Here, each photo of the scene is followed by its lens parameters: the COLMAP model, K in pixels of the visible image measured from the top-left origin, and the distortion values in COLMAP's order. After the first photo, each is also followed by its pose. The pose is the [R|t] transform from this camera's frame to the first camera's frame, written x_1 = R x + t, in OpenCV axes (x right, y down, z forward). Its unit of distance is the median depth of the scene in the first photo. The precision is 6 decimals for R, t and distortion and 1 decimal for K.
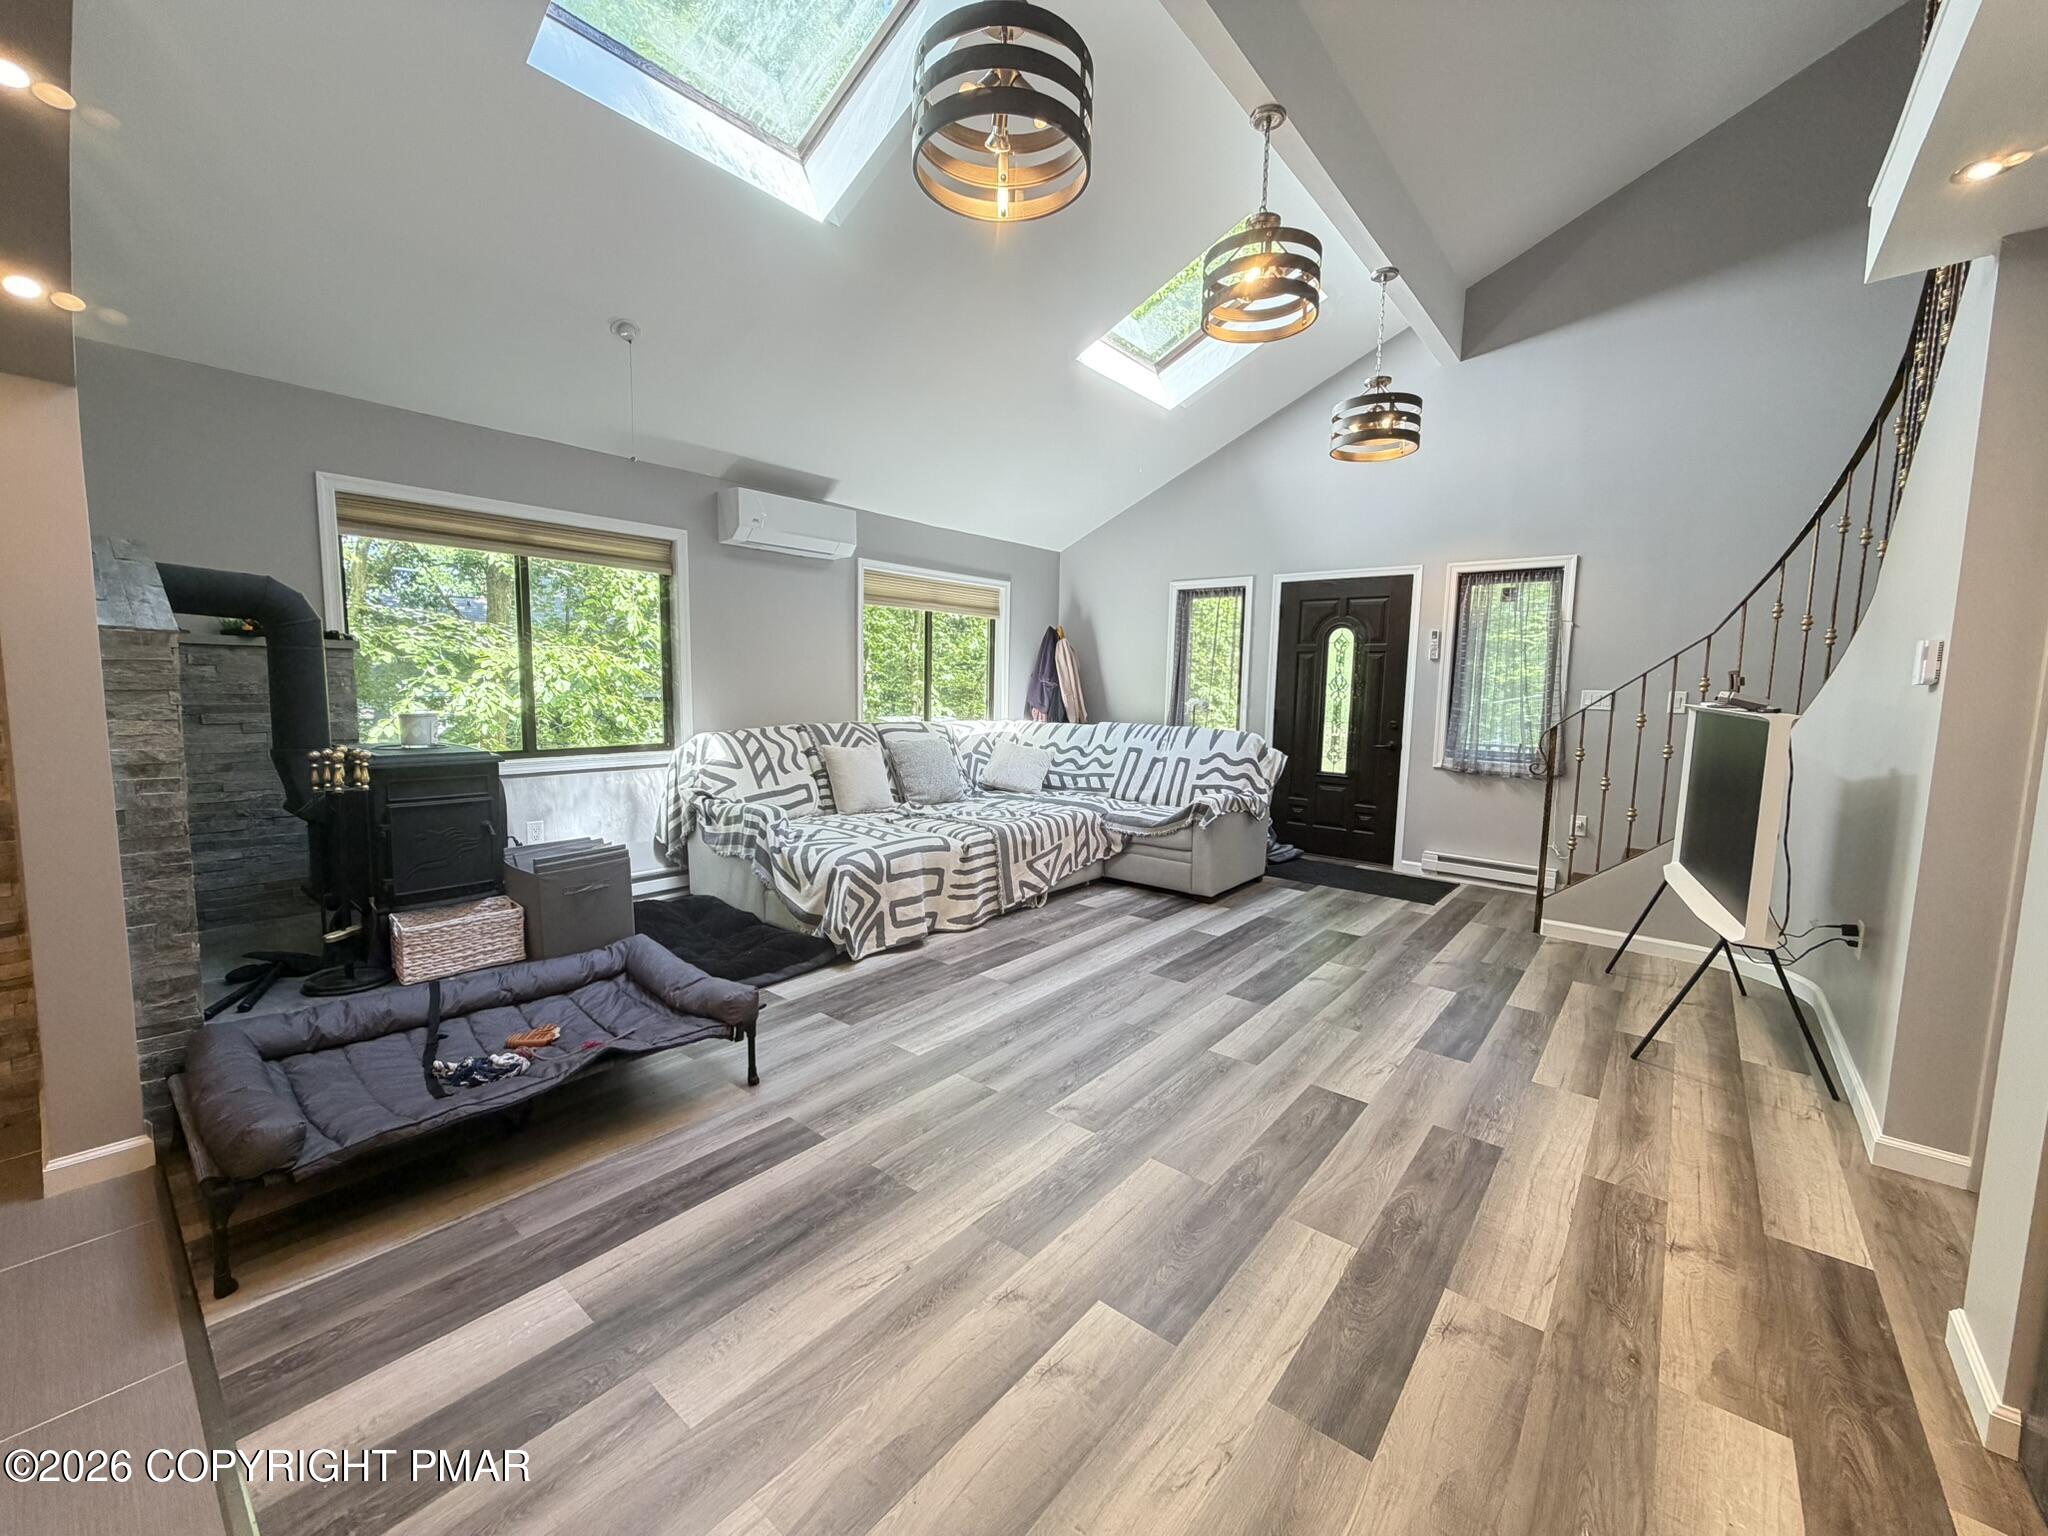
lens RADIAL K [[816.8, 0, 1017.1], [0, 816.8, 770.6], [0, 0, 1]] dist [-0.003367, 0.000715]
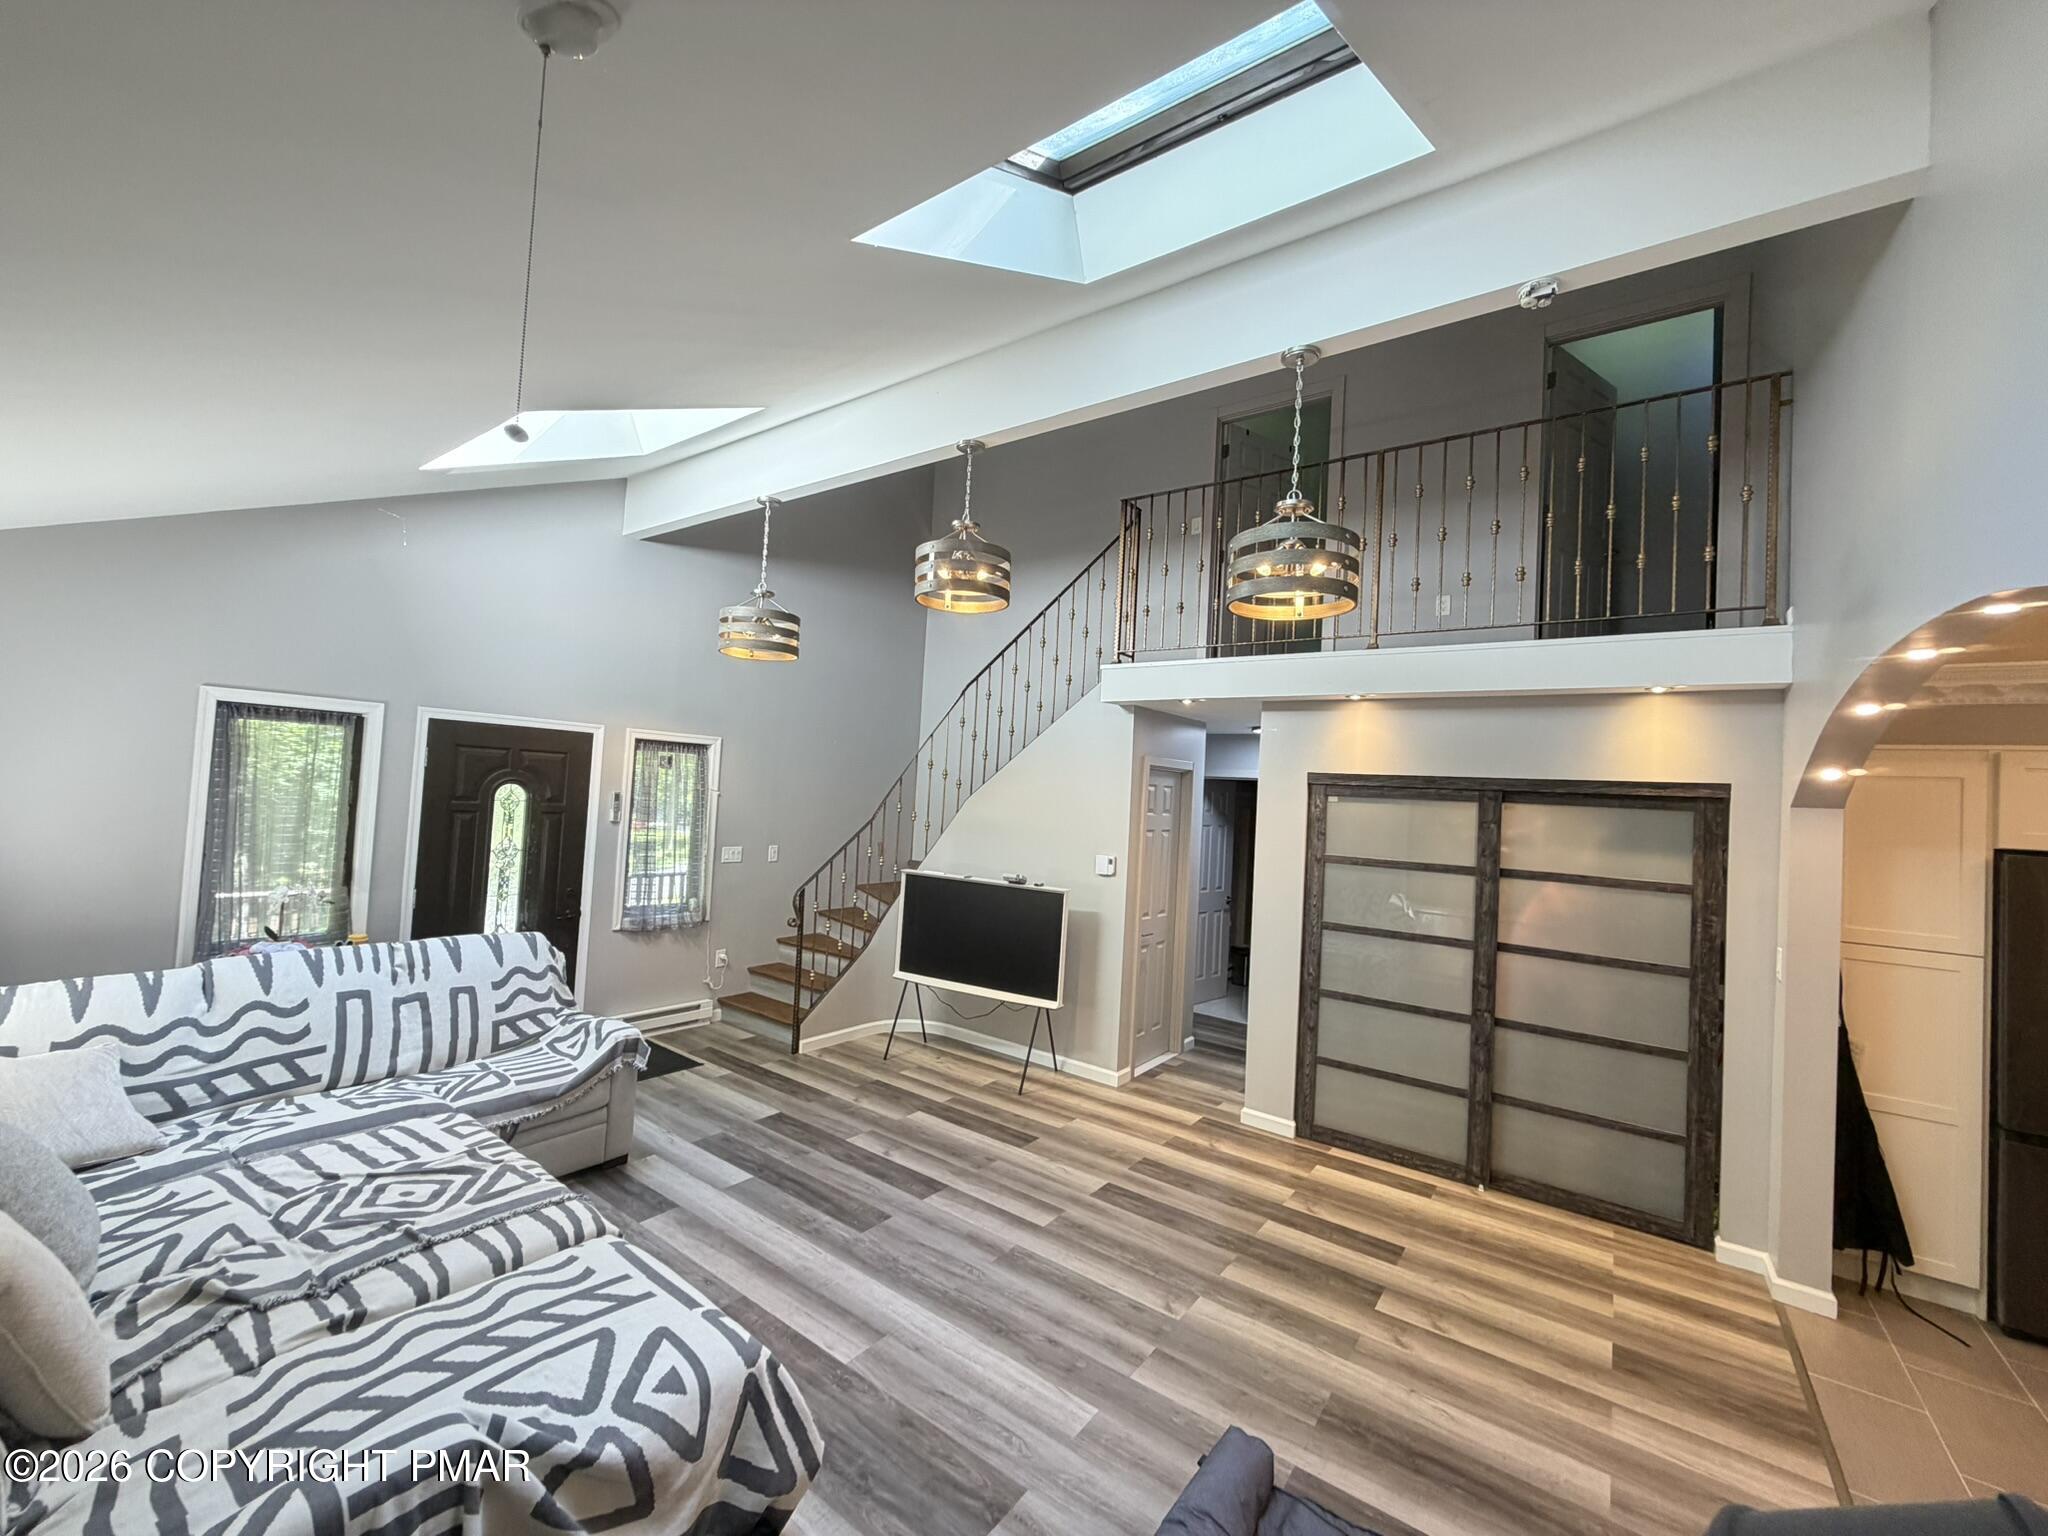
lens RADIAL K [[816.8, 0, 1021.3], [0, 816.8, 760.9], [0, 0, 1]] dist [-0.003367, 0.000715]
pose [[-0.056032, 0.018427, 0.998259, -0.562066], [0.056896, 0.998264, -0.015233, -0.185474], [-0.996807, 0.055943, -0.056983, 0.622677]]
